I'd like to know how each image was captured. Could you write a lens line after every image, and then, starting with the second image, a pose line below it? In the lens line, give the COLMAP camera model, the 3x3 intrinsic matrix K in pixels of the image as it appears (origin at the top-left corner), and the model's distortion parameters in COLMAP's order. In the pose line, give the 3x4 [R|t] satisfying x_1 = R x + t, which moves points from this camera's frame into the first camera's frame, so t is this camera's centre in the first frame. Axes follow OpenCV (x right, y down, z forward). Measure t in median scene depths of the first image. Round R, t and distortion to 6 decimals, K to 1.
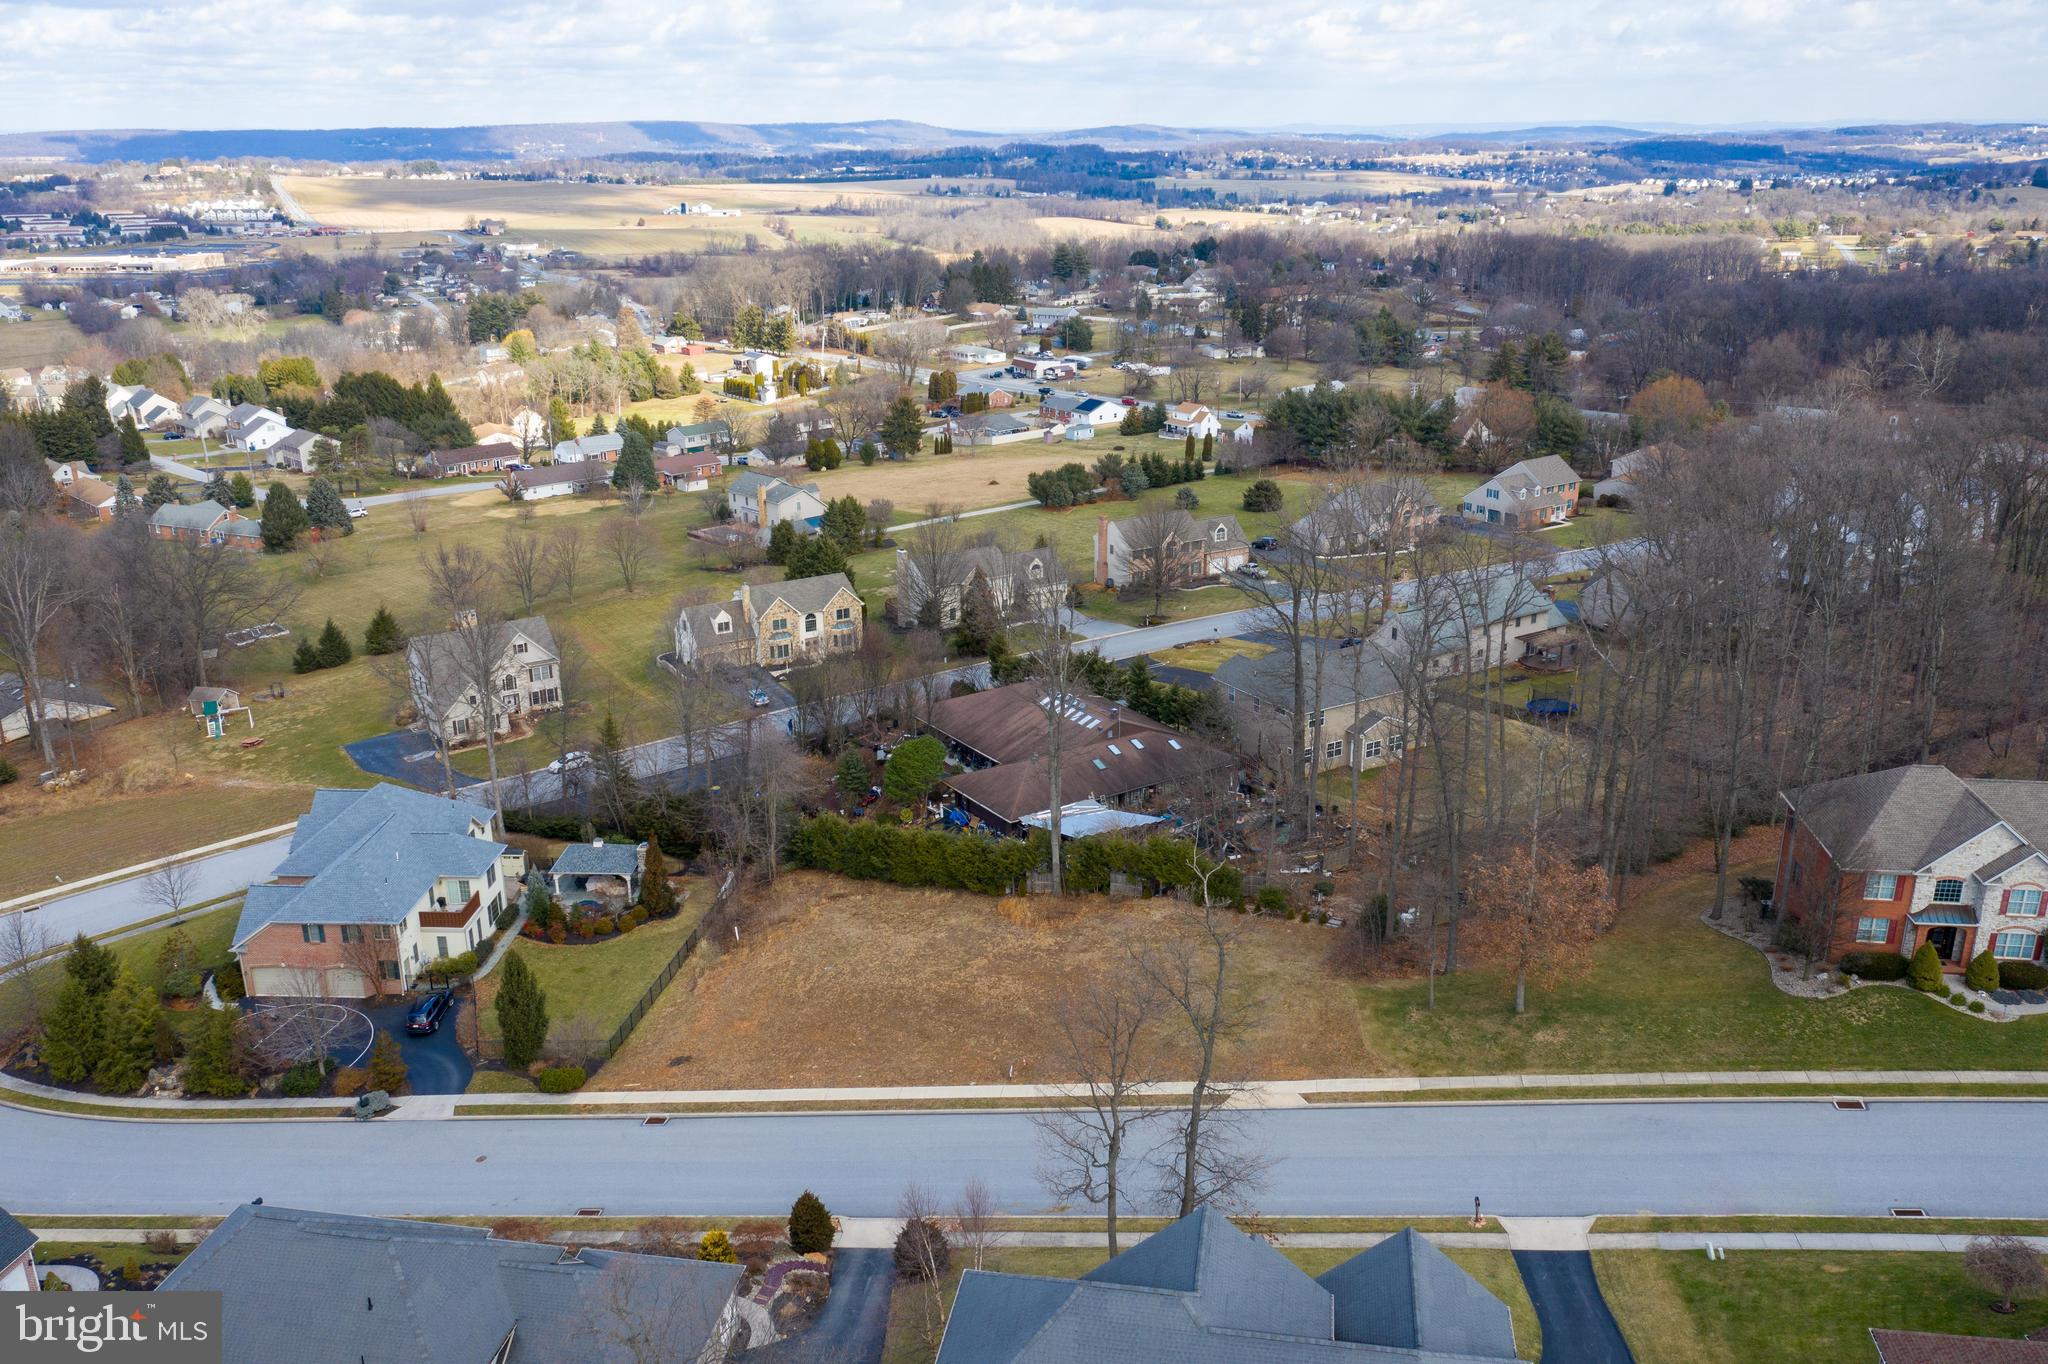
lens RADIAL K [[1625.7, 0, 1024.0], [0, 1625.7, 682.0], [0, 0, 1]] dist [0.004371, 0.003785]
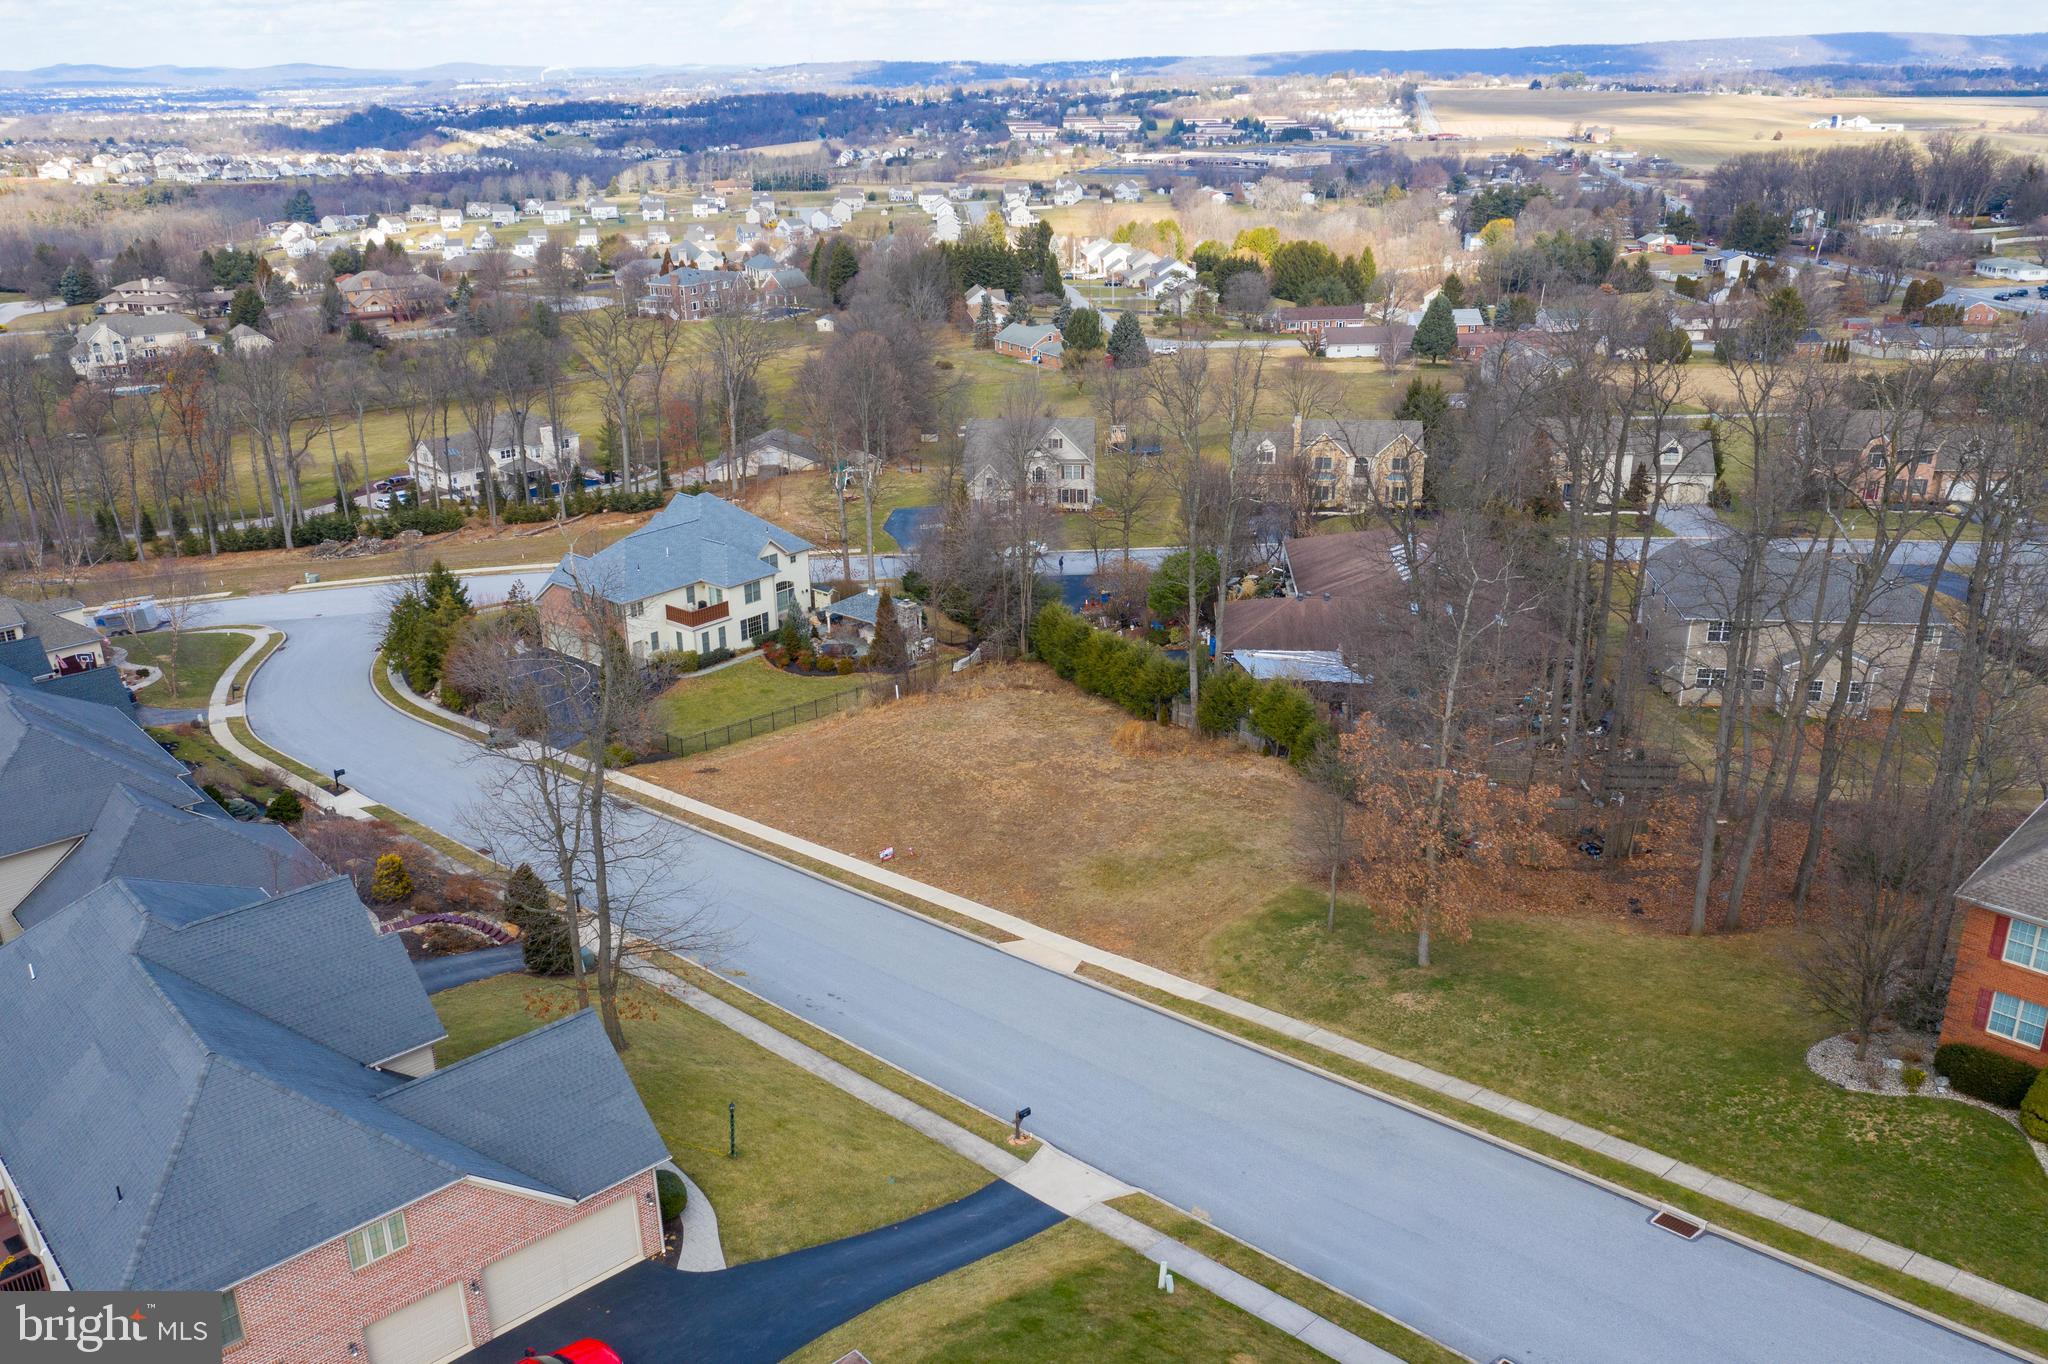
lens RADIAL K [[1625.7, 0, 1024.0], [0, 1625.7, 682.0], [0, 0, 1]] dist [0.004371, 0.003785]
pose [[0.787775, 0.213074, -0.577935, 0.290962], [-0.187716, 0.976680, 0.104210, 0.022536], [0.586662, 0.026394, 0.809402, 0.174162]]
